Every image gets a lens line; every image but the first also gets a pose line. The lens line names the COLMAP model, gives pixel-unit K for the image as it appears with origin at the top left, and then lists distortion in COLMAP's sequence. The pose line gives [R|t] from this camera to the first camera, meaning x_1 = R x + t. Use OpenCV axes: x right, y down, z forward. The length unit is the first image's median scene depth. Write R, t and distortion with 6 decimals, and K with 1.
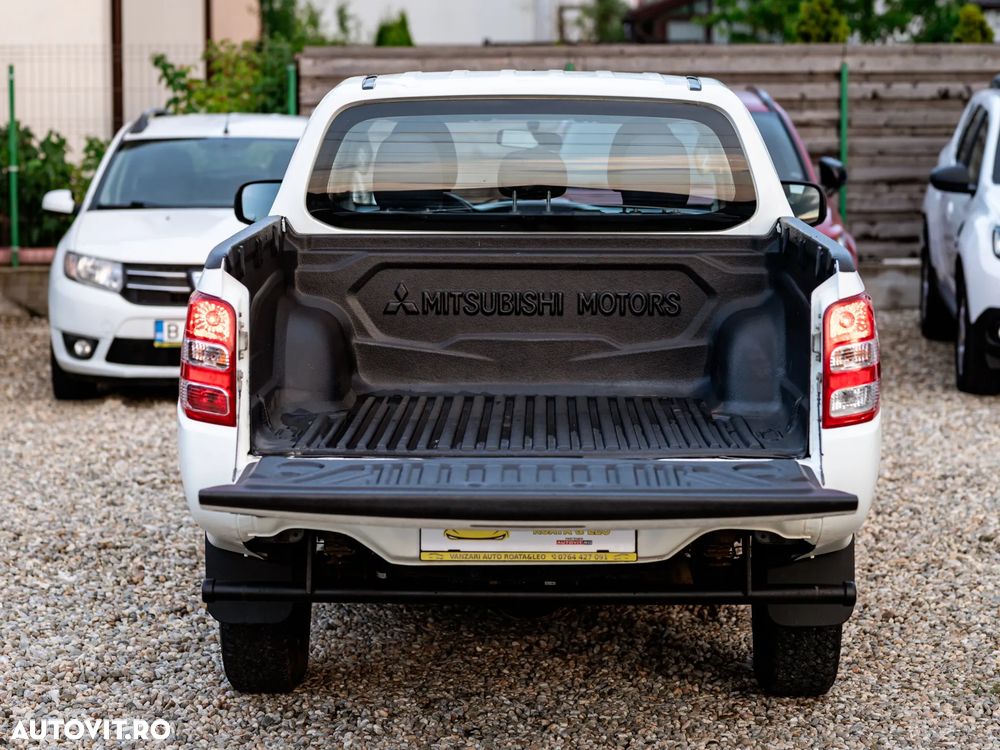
lens RADIAL K [[3108.7, 0, 471.1], [0, 3108.7, 376.3], [0, 0, 1]] dist [0.005855, -0.216099]
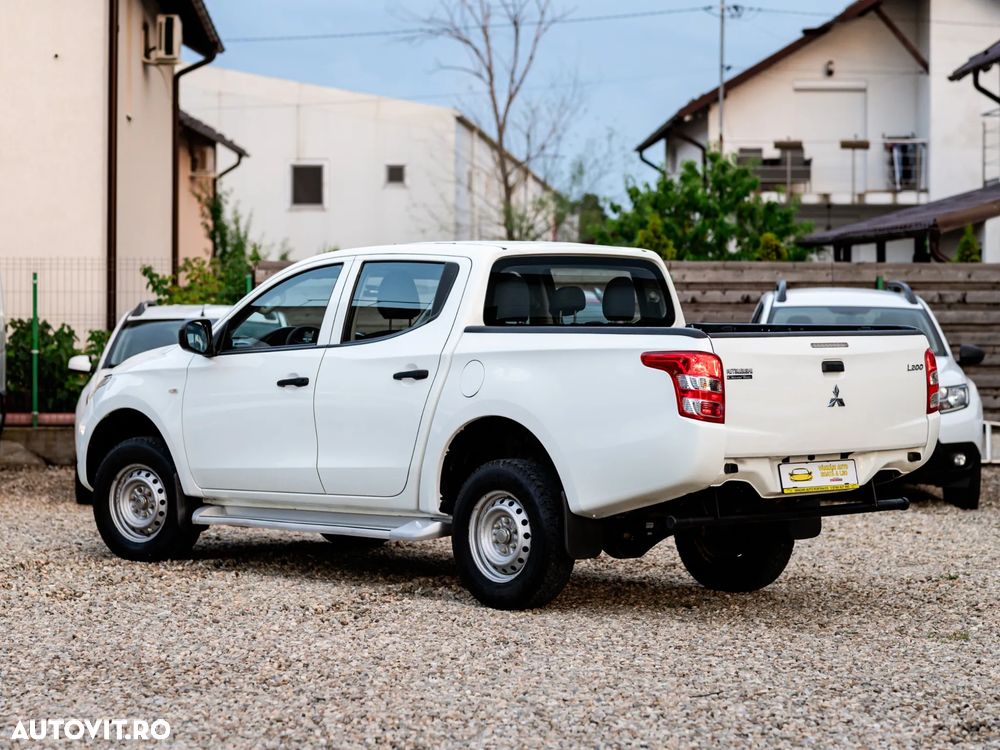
lens RADIAL K [[3285.7, 0, 439.9], [0, 3285.7, 372.2], [0, 0, 1]] dist [0.080440, -0.672889]
pose [[0.999958, 0.005503, 0.007389, 0.013044], [-0.004790, 0.995628, -0.093282, 0.070962], [-0.007870, 0.093242, 0.995612, -0.382983]]
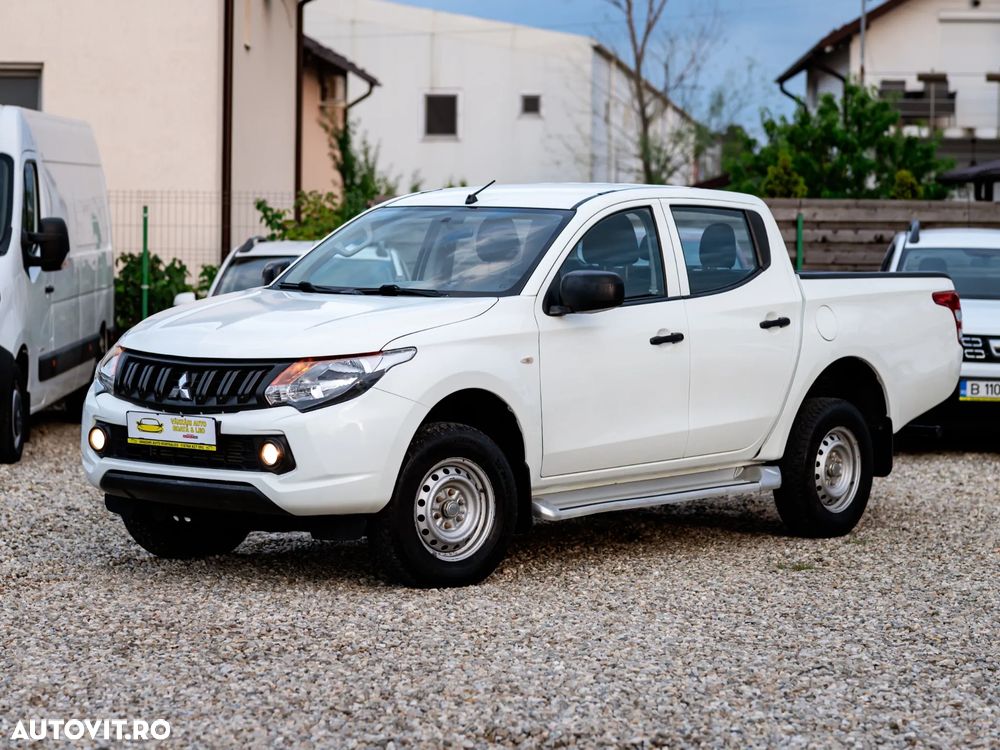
lens RADIAL K [[3285.7, 0, 439.9], [0, 3285.7, 372.2], [0, 0, 1]] dist [0.080440, -0.672889]
pose [[0.999146, 0.015602, -0.038271, 0.026090], [-0.018284, 0.997326, -0.070763, 0.062104], [0.037064, 0.071402, 0.996759, -0.341658]]
